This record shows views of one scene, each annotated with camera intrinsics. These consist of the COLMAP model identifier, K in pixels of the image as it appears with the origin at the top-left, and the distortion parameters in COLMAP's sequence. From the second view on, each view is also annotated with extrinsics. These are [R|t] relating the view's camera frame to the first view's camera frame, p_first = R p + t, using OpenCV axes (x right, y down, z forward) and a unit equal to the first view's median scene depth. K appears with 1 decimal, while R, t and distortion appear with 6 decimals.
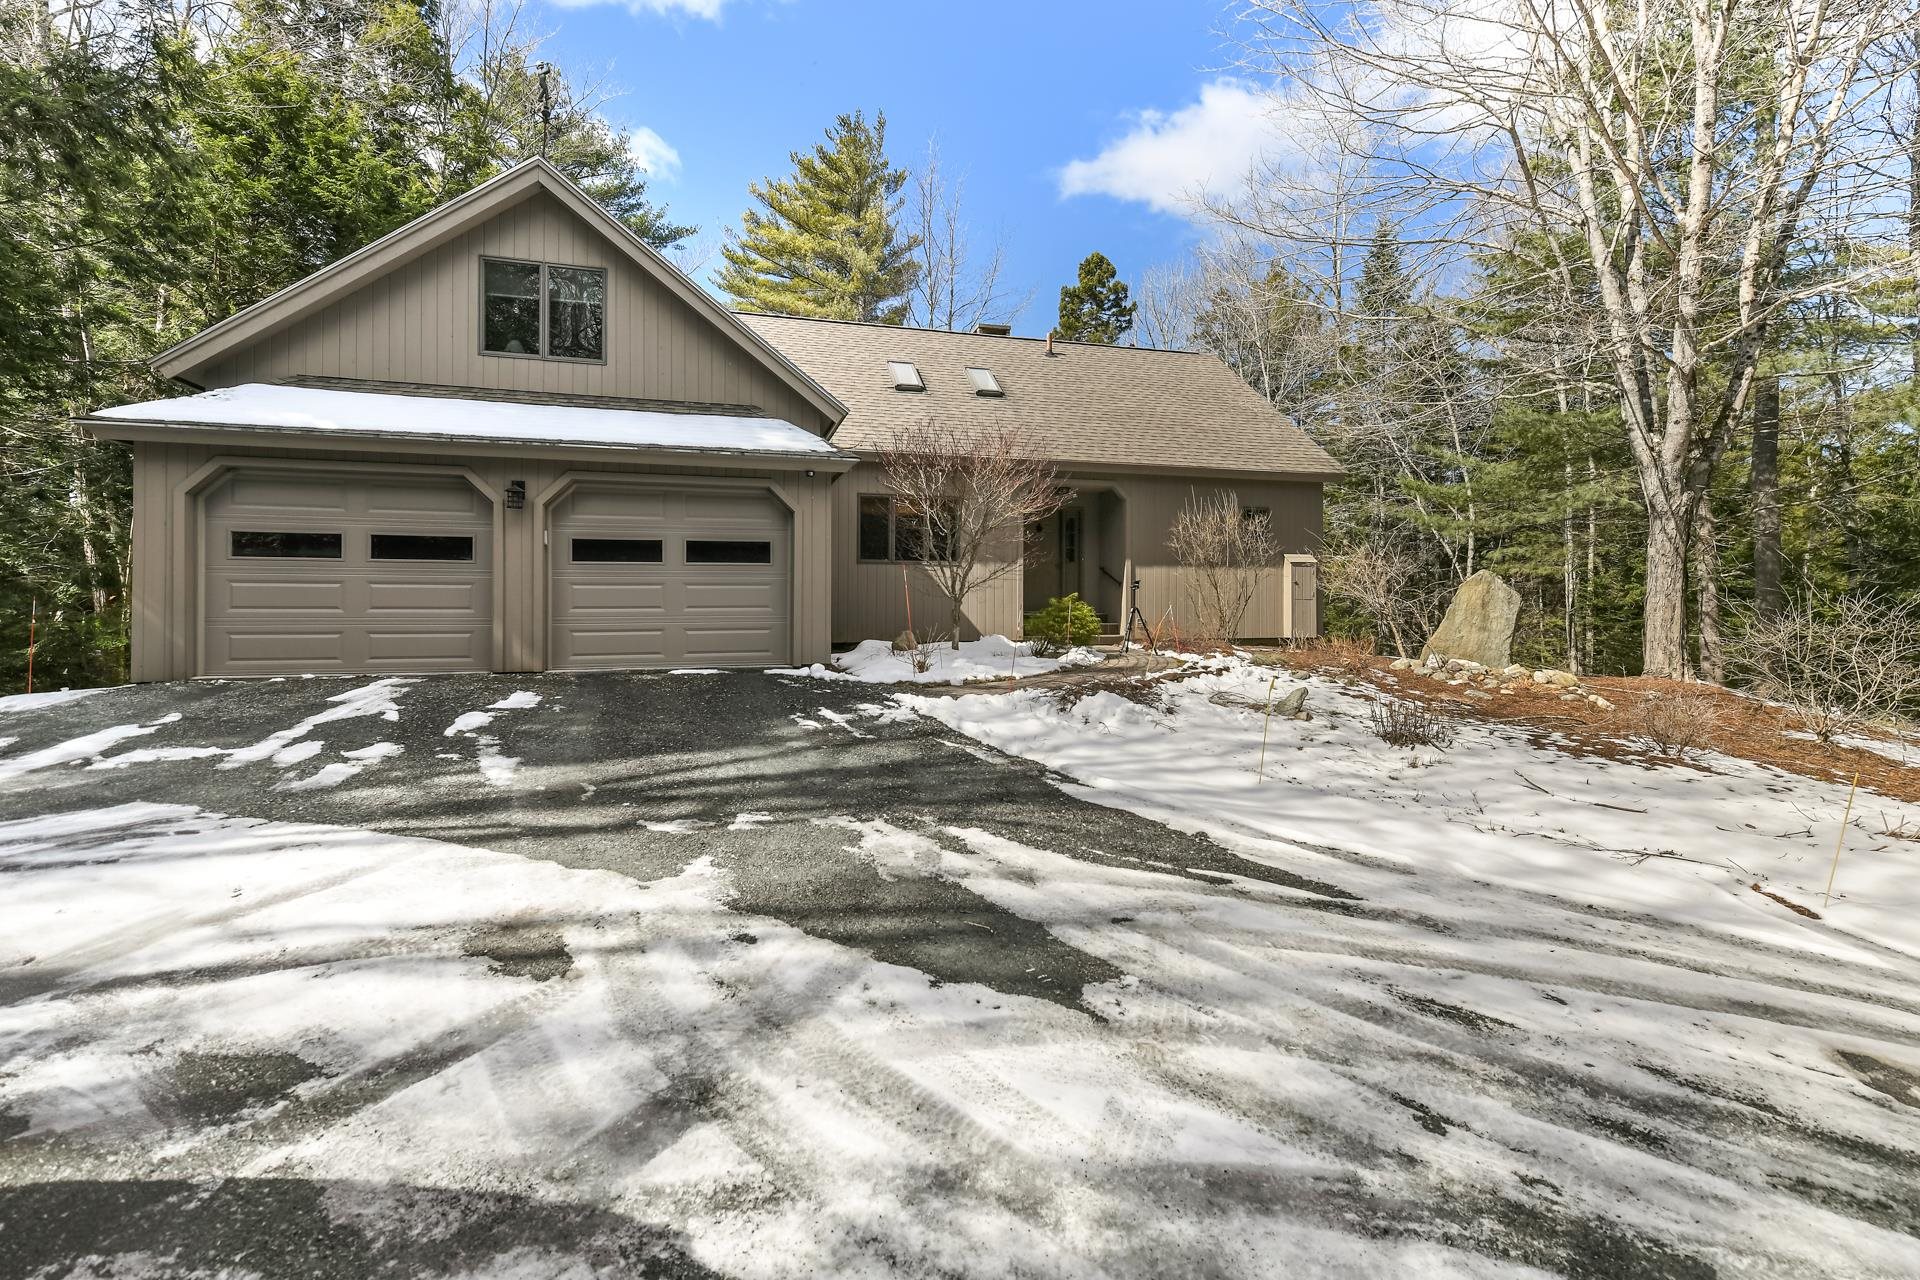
lens RADIAL K [[849.1, 0, 939.0], [0, 849.1, 555.3], [0, 0, 1]] dist [0.005963, 0.001038]
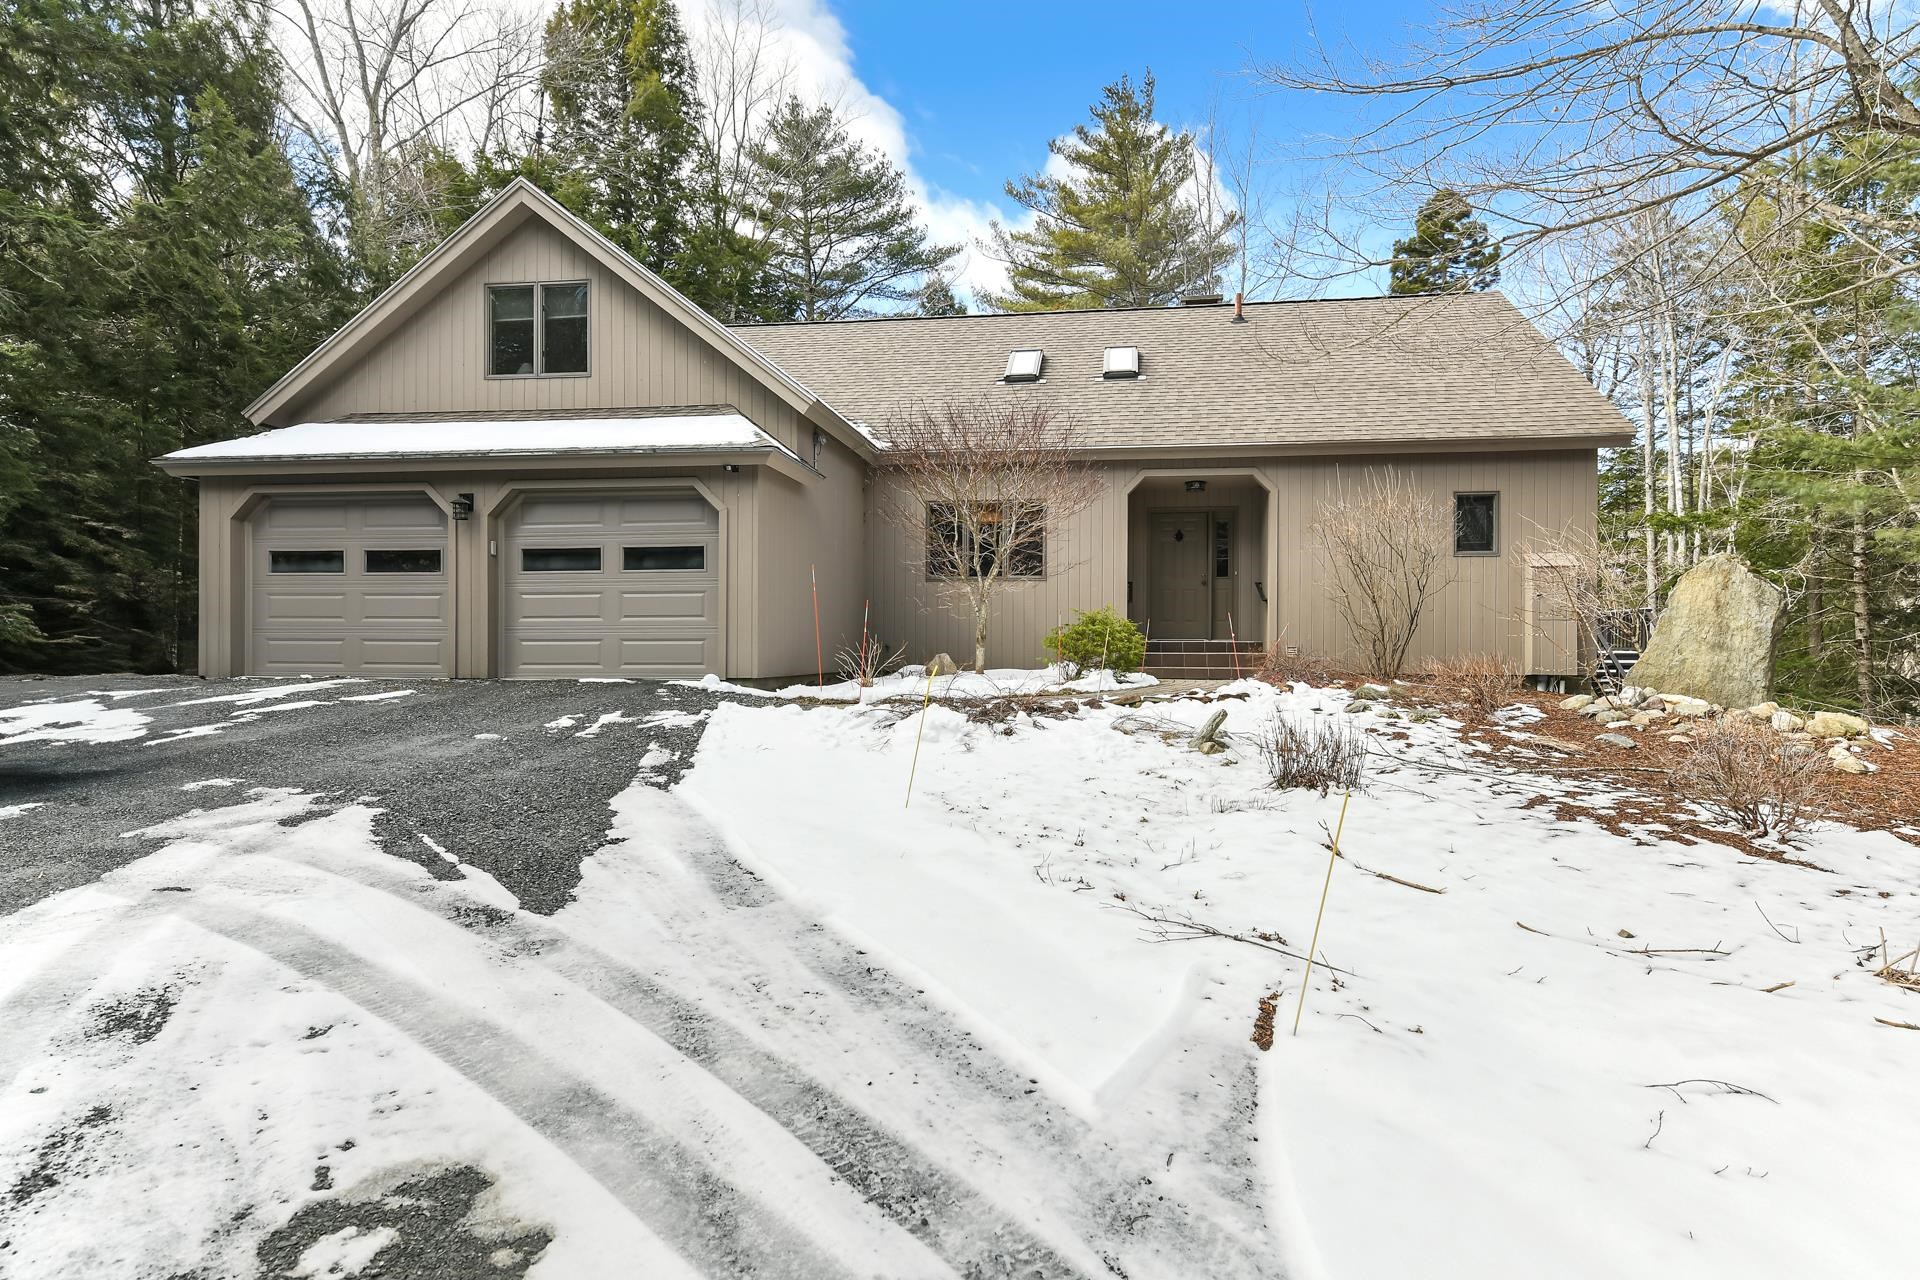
lens RADIAL K [[954.8, 0, 986.6], [0, 954.8, 612.6], [0, 0, 1]] dist [0.012090, -0.000450]
pose [[0.919543, -0.014973, -0.392703, 0.492298], [0.015968, 0.999872, -0.000732, 0.062544], [0.392664, -0.005598, 0.919665, 0.162788]]
